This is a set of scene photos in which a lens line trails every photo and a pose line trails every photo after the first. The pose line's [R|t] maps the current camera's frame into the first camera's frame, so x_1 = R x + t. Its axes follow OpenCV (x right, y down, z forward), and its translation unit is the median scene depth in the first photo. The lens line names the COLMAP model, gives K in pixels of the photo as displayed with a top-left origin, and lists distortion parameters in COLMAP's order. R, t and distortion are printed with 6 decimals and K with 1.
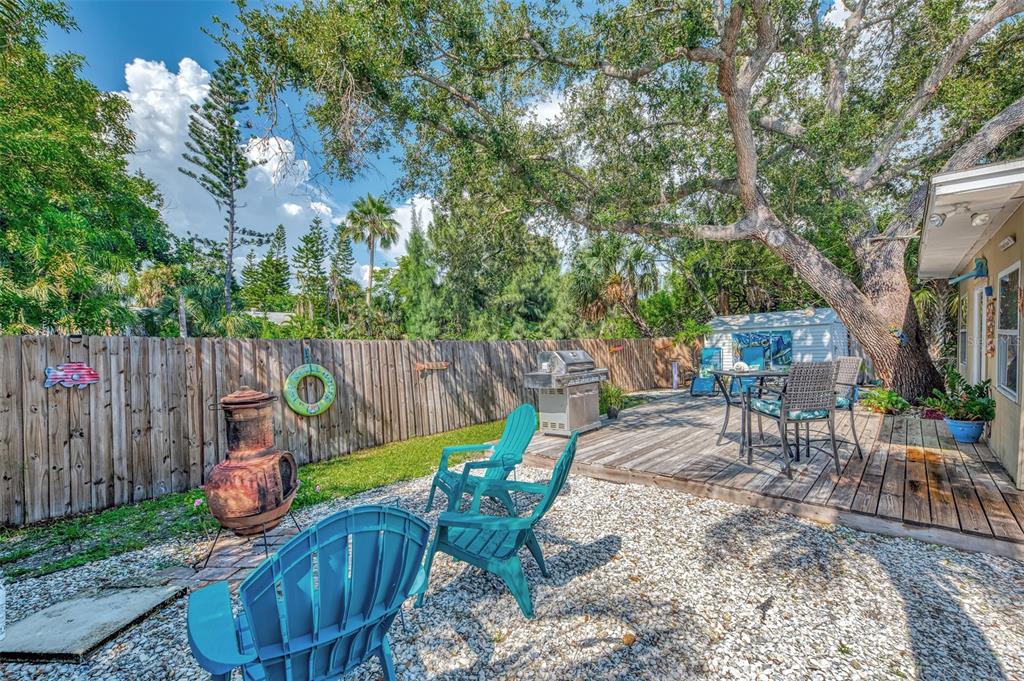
lens RADIAL K [[448.5, 0, 512.0], [0, 448.5, 340.5], [0, 0, 1]] dist [0.000719, 0.000043]
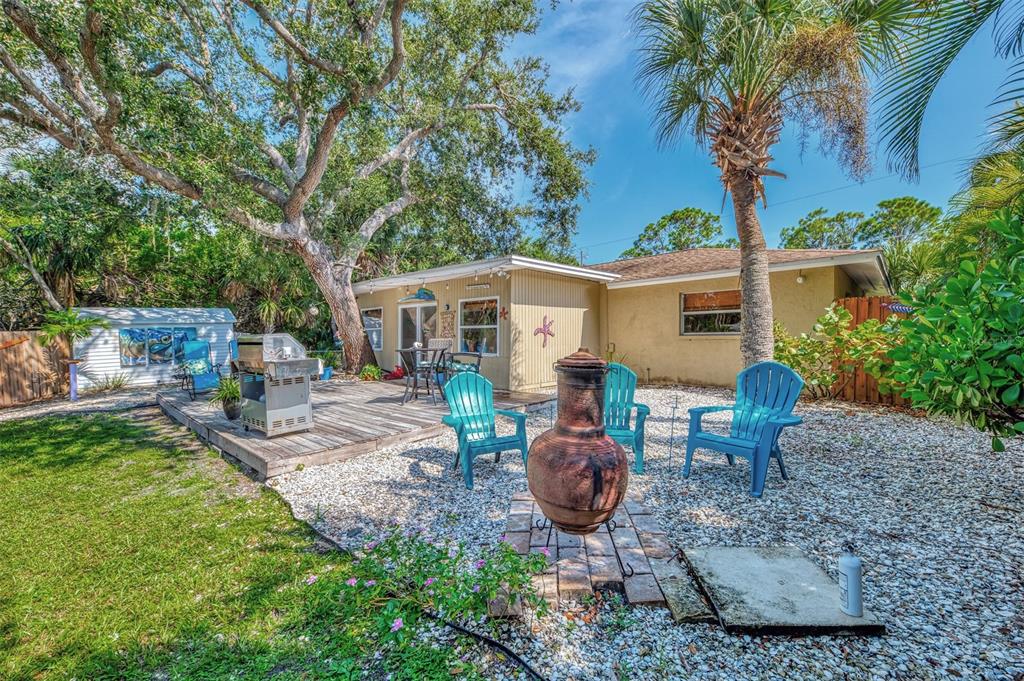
lens RADIAL K [[417.3, 0, 516.4], [0, 417.3, 349.5], [0, 0, 1]] dist [0.000840, 0.000054]
pose [[0.026984, -0.014957, 0.999524, -0.299665], [0.008318, 0.999857, 0.014737, 0.019036], [-0.999601, 0.007917, 0.027105, 0.244052]]
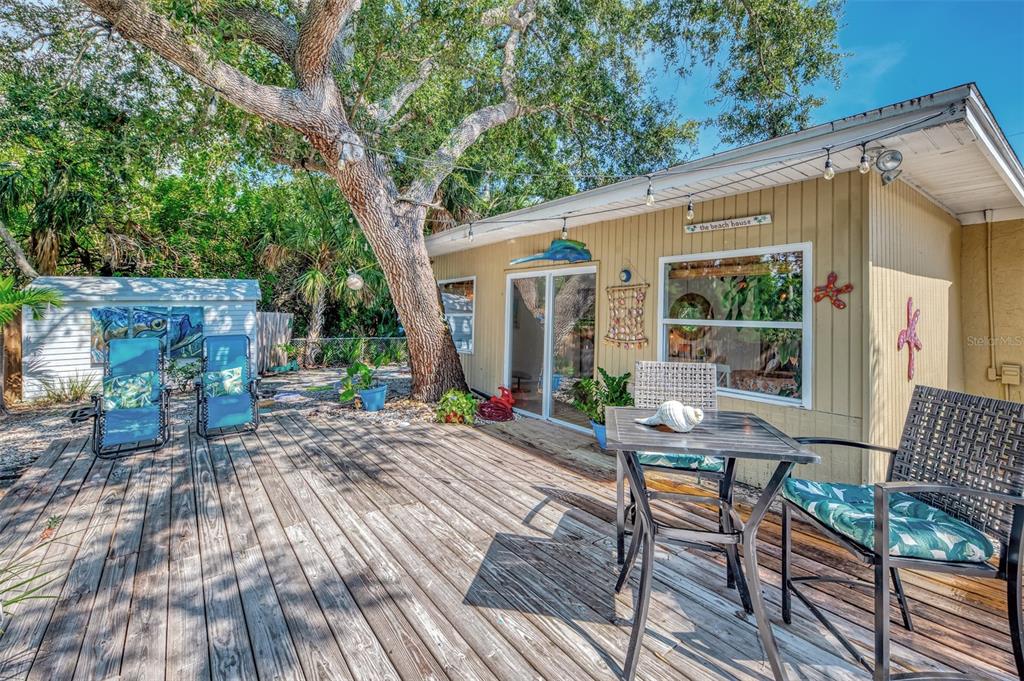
lens RADIAL K [[445.9, 0, 511.0], [0, 445.9, 311.9], [0, 0, 1]] dist [0.010875, 0.000111]
pose [[0.199926, 0.021541, 0.979574, 0.043005], [-0.011355, 0.999742, -0.019667, -0.006814], [-0.979745, -0.007192, 0.200119, 0.392583]]
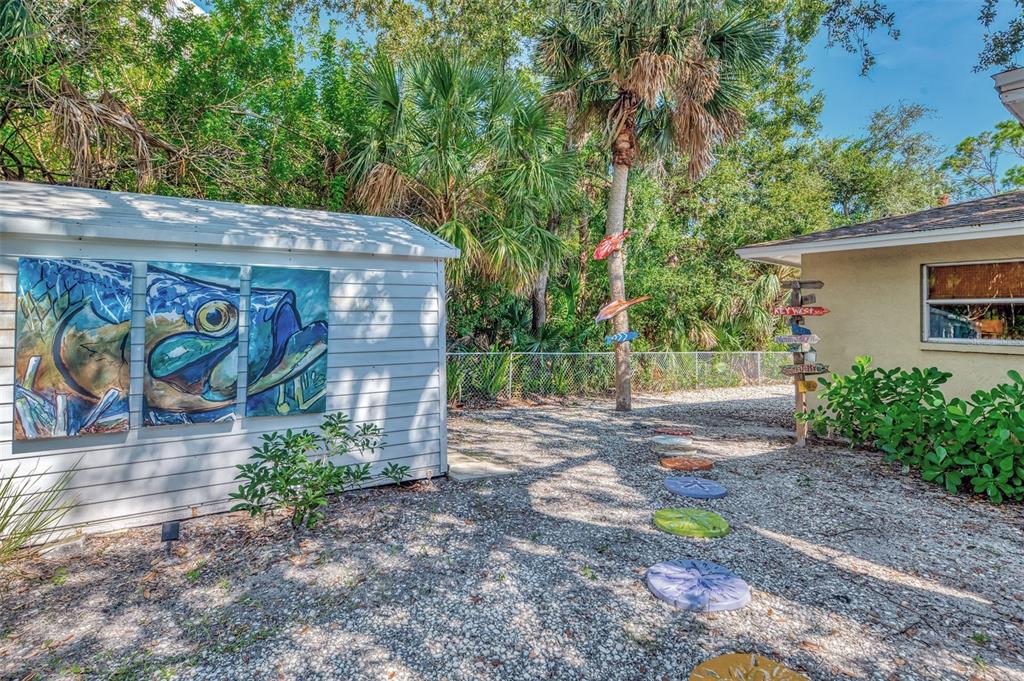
lens RADIAL K [[510.9, 0, 512.0], [0, 510.9, 317.3], [0, 0, 1]] dist [-0.000785, -0.000091]
pose [[0.201131, 0.027814, 0.979169, 0.363152], [-0.024223, 0.999432, -0.023414, 0.006750], [-0.979265, -0.019009, 0.201690, 0.830310]]
